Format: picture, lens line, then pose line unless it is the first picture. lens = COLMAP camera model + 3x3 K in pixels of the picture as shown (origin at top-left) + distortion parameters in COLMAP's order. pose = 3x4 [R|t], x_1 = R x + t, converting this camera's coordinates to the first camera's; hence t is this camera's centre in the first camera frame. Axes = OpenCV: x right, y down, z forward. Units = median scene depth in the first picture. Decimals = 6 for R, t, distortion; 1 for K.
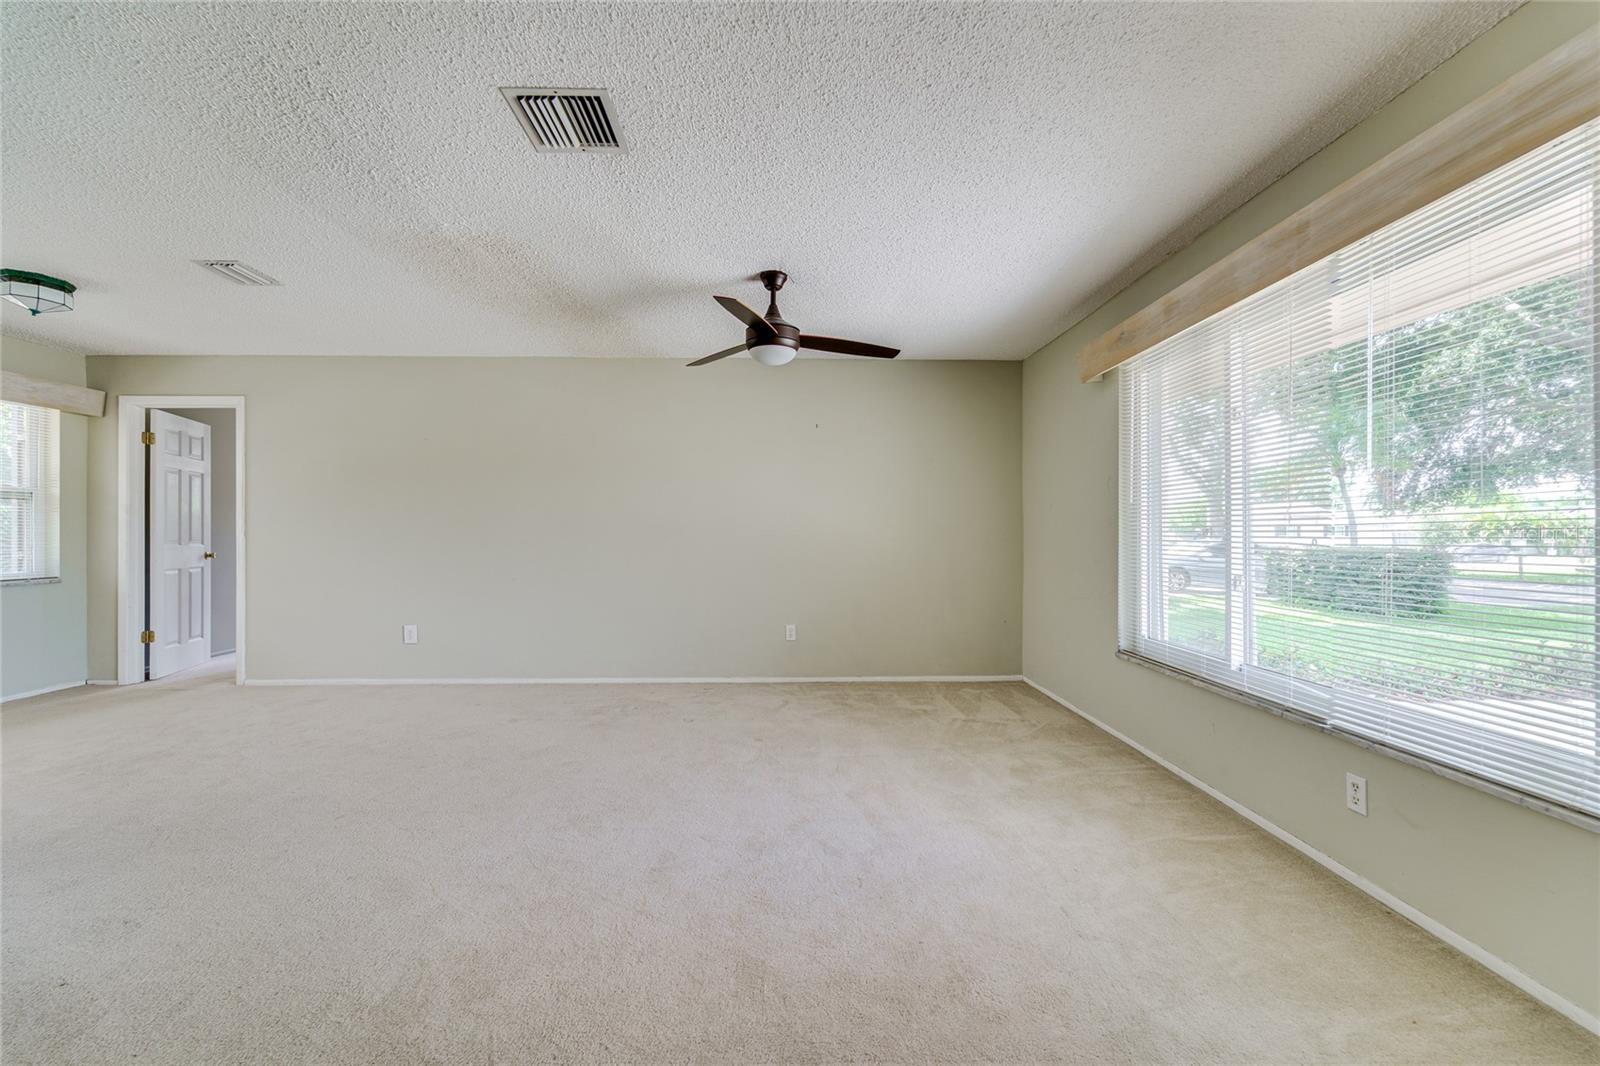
lens RADIAL K [[651.1, 0, 791.5], [0, 651.1, 535.6], [0, 0, 1]] dist [0.000579, -0.001299]
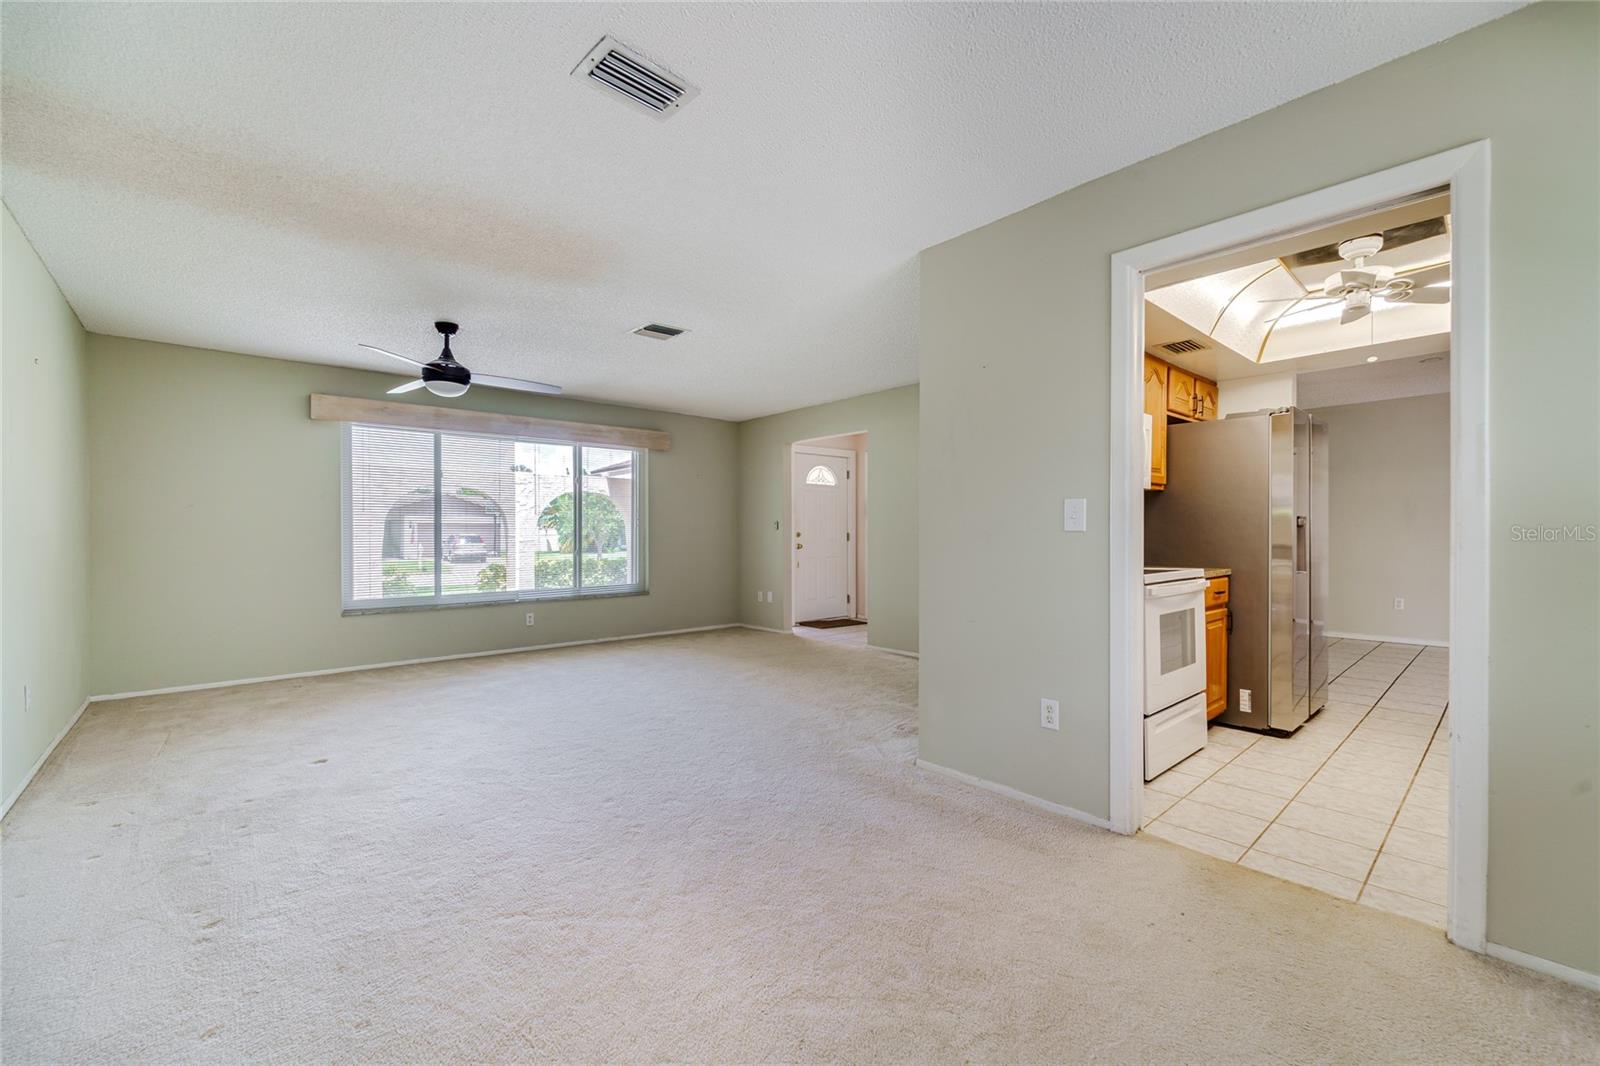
lens RADIAL K [[651.1, 0, 797.9], [0, 651.1, 530.6], [0, 0, 1]] dist [0.000579, -0.001299]
pose [[-0.660620, 0.001572, 0.750719, -1.397137], [0.001622, 0.999998, -0.000667, -0.002796], [-0.750719, 0.000777, -0.660621, 1.316850]]
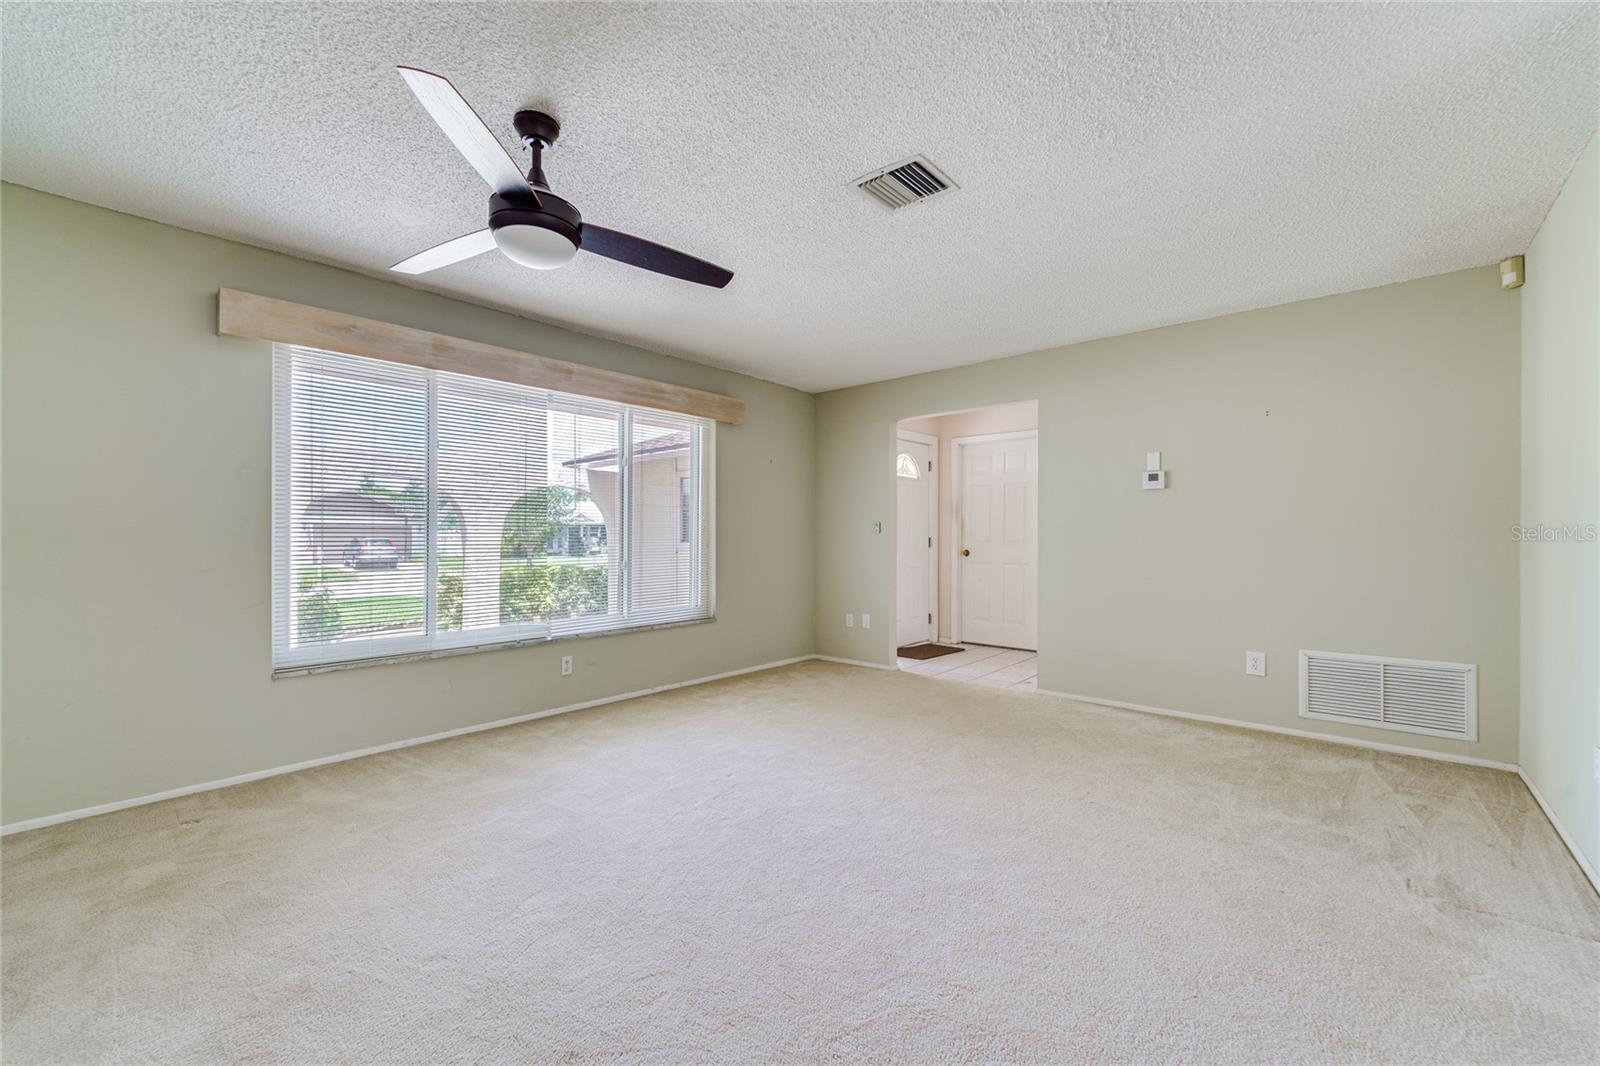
lens RADIAL K [[651.1, 0, 805.6], [0, 651.1, 531.6], [0, 0, 1]] dist [0.000579, -0.001299]
pose [[-0.748677, 0.002999, 0.662928, -0.641142], [-0.000443, 0.999987, -0.005025, -0.002978], [-0.662935, -0.004056, -0.748666, 1.293235]]
